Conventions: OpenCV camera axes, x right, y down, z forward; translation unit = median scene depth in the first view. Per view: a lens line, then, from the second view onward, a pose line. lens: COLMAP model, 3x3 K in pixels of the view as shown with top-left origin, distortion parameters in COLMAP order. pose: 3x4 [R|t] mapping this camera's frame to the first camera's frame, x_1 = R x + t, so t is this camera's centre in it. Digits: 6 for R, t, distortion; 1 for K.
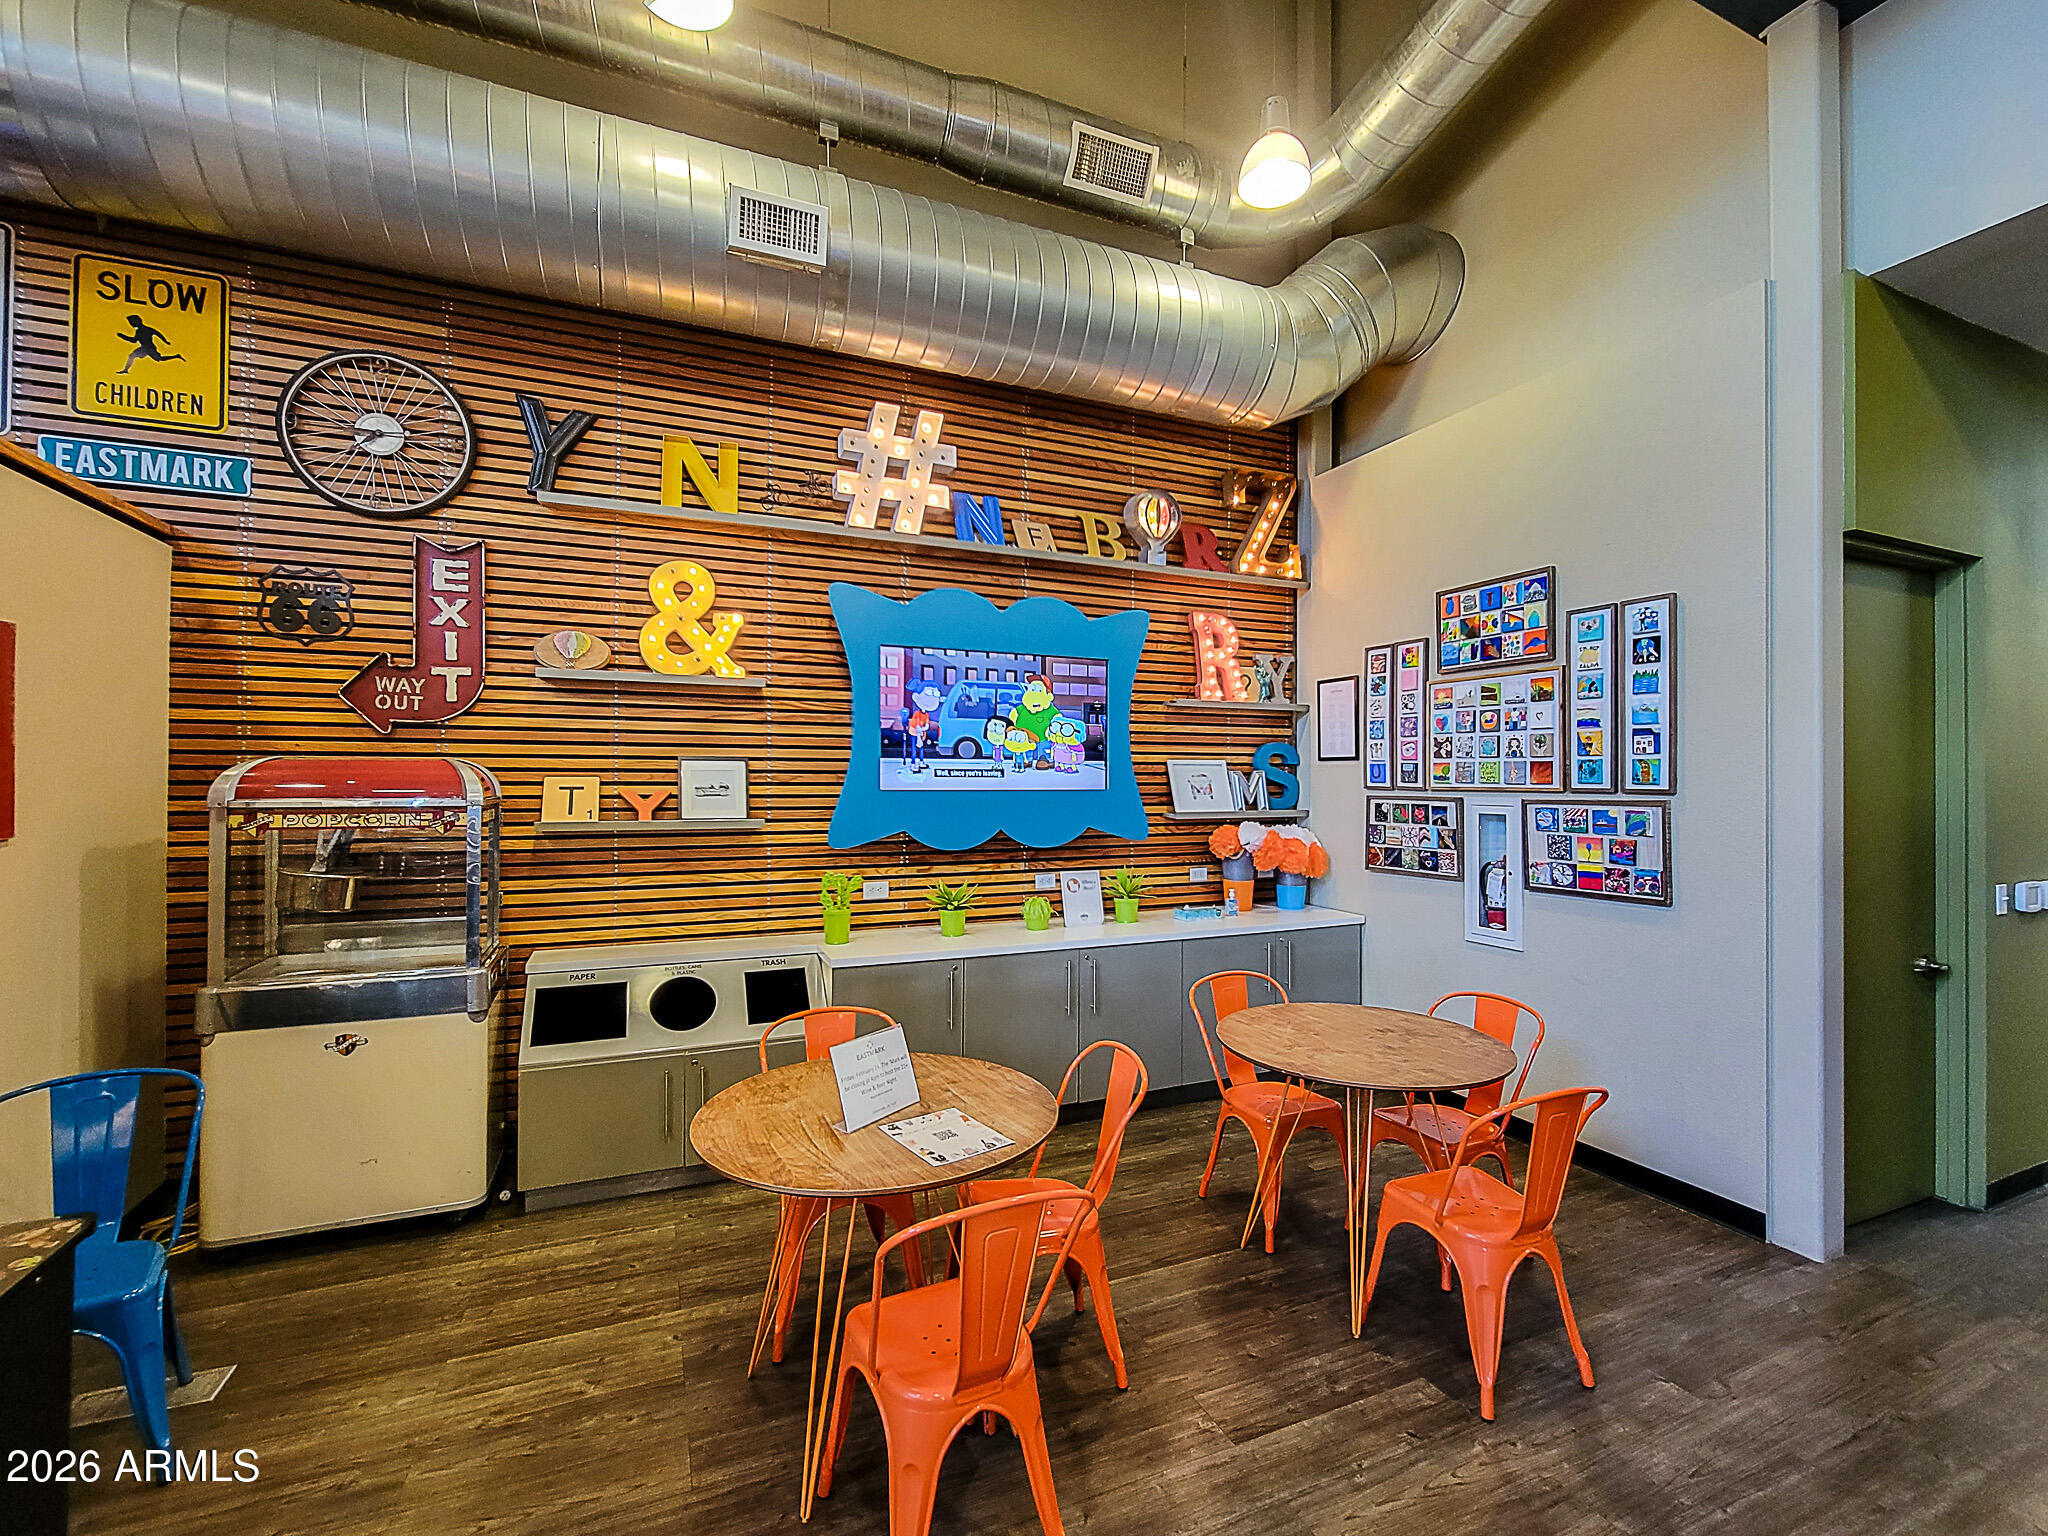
lens RADIAL K [[873.8, 0, 1024.0], [0, 873.8, 768.0], [0, 0, 1]] dist [0.001564, -0.005007]
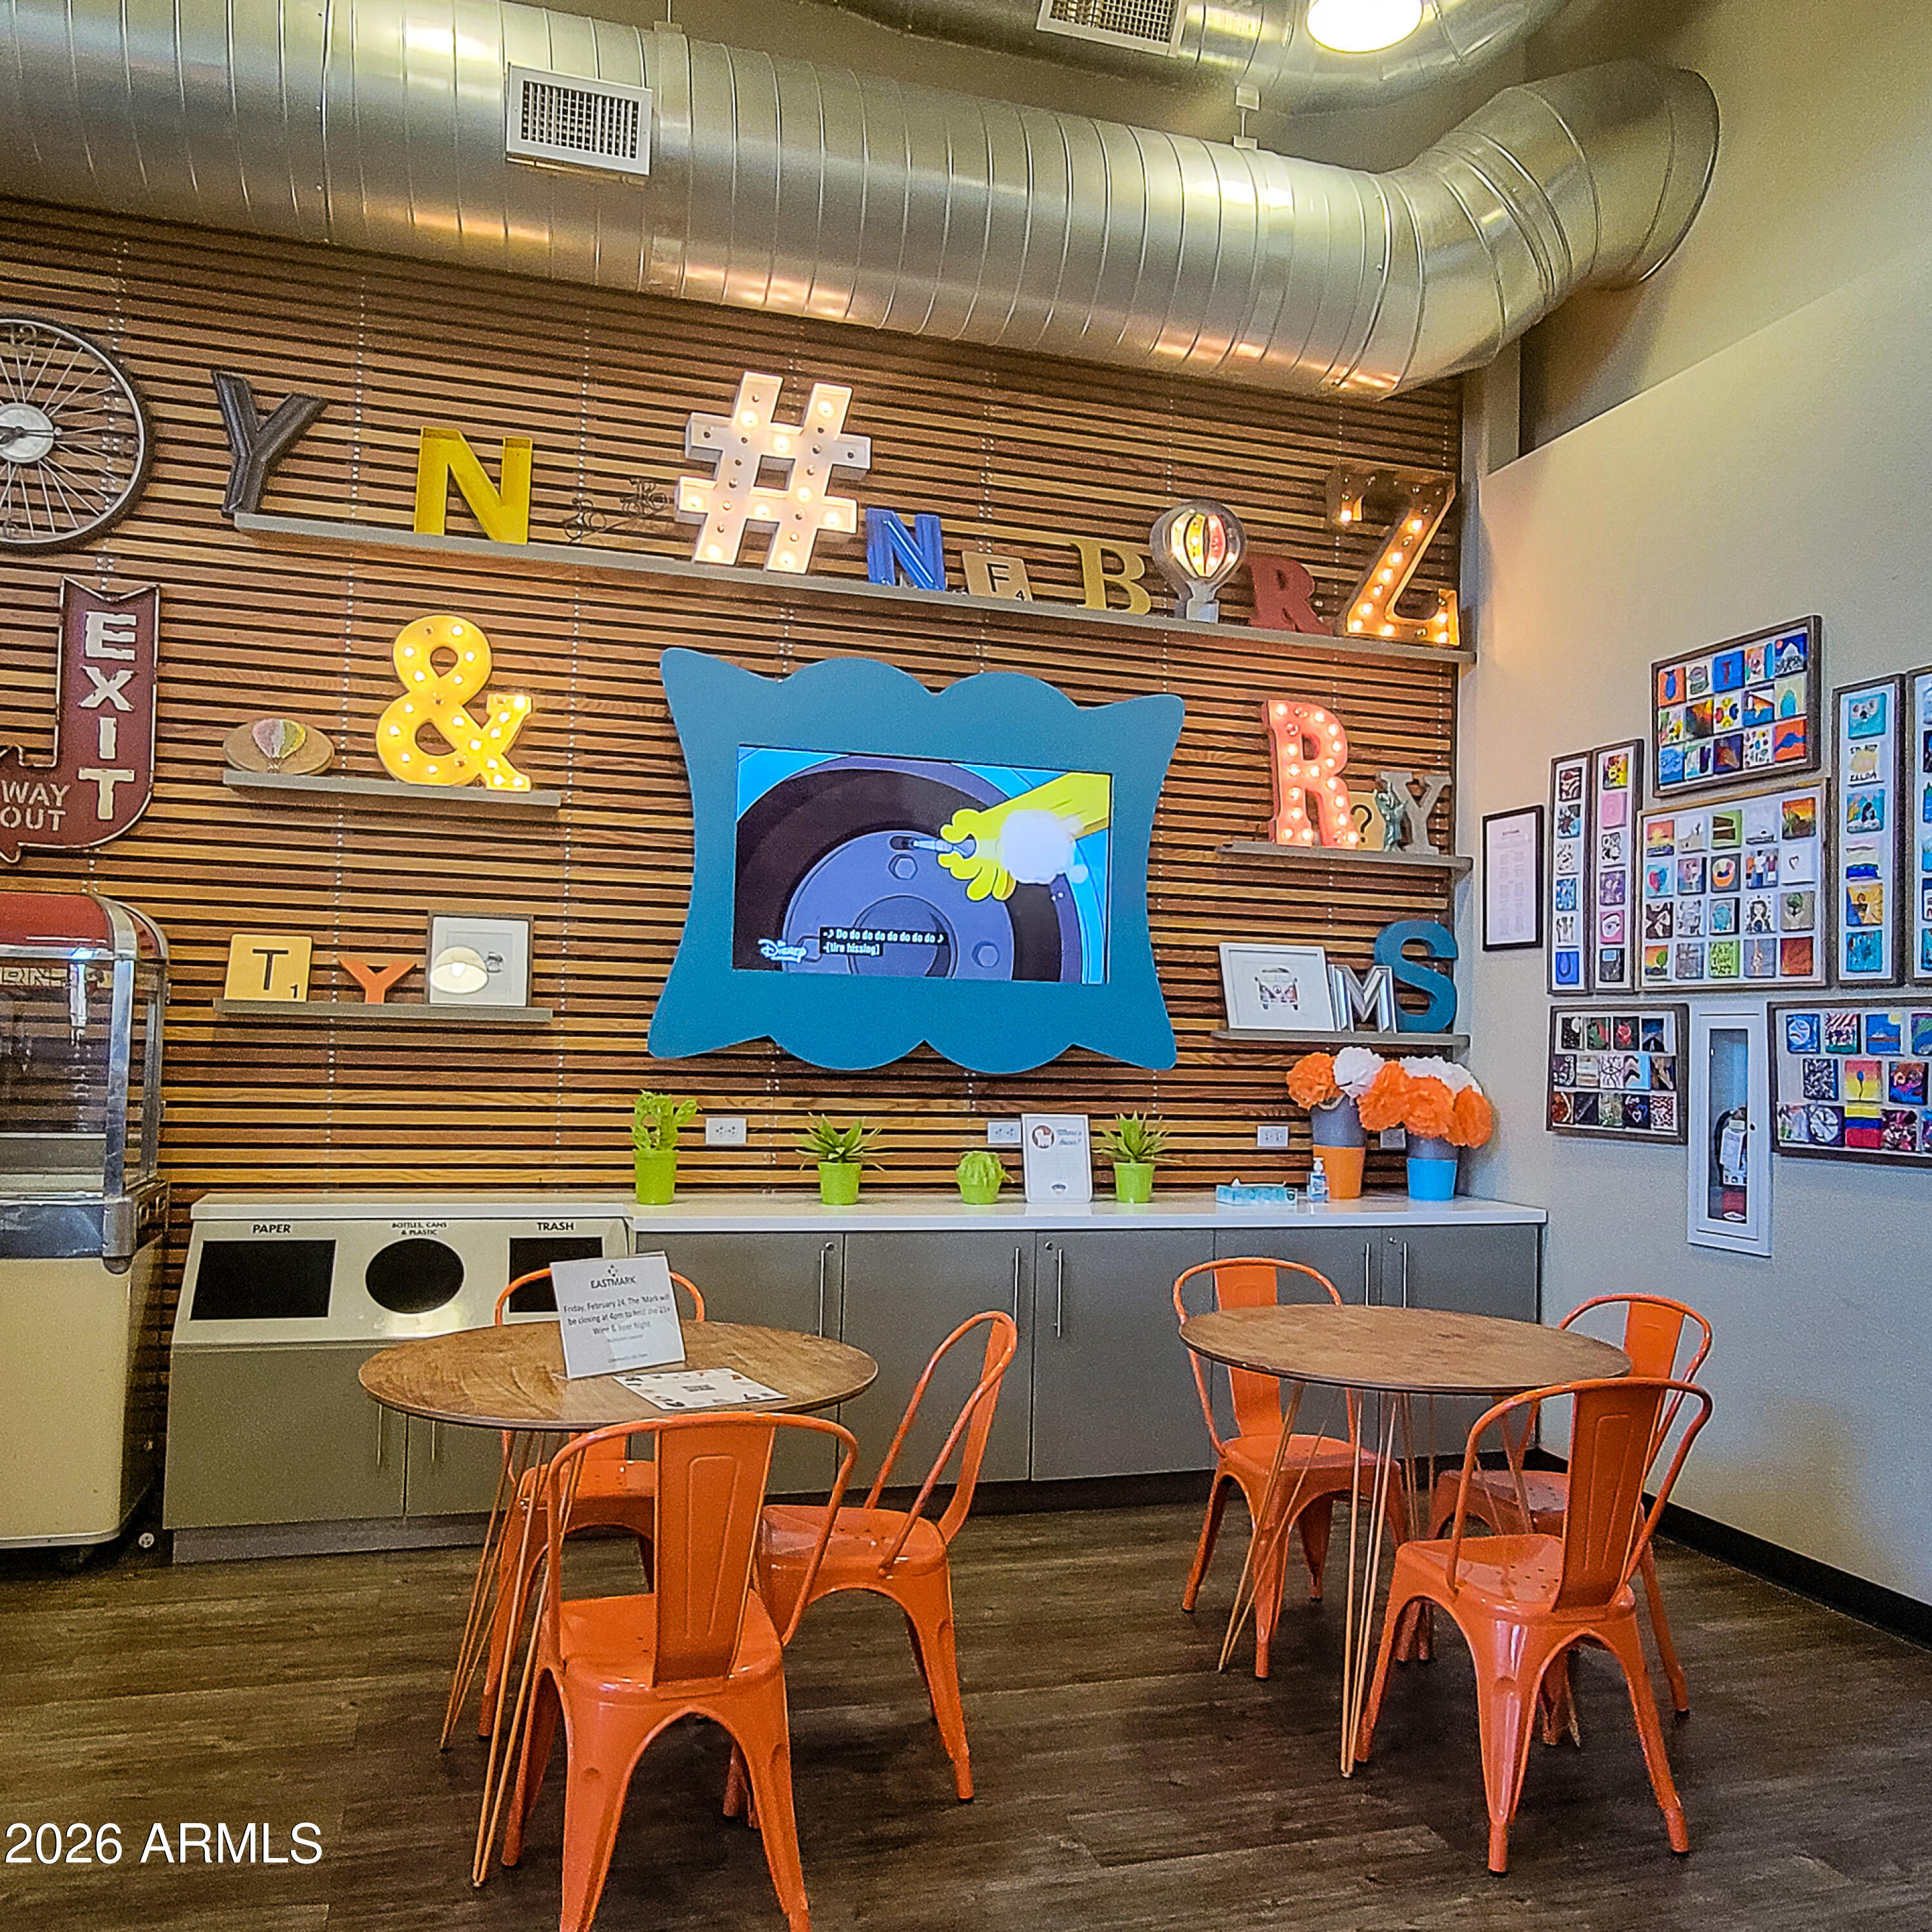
lens RADIAL K [[1614.4, 0, 966.0], [0, 1614.4, 966.0], [0, 0, 1]] dist [-0.001097, 0.012504]
pose [[0.993847, 0.018795, -0.109156, 0.138698], [-0.022403, 0.999239, -0.031923, 0.057577], [0.108473, 0.034172, 0.993512, -0.160518]]
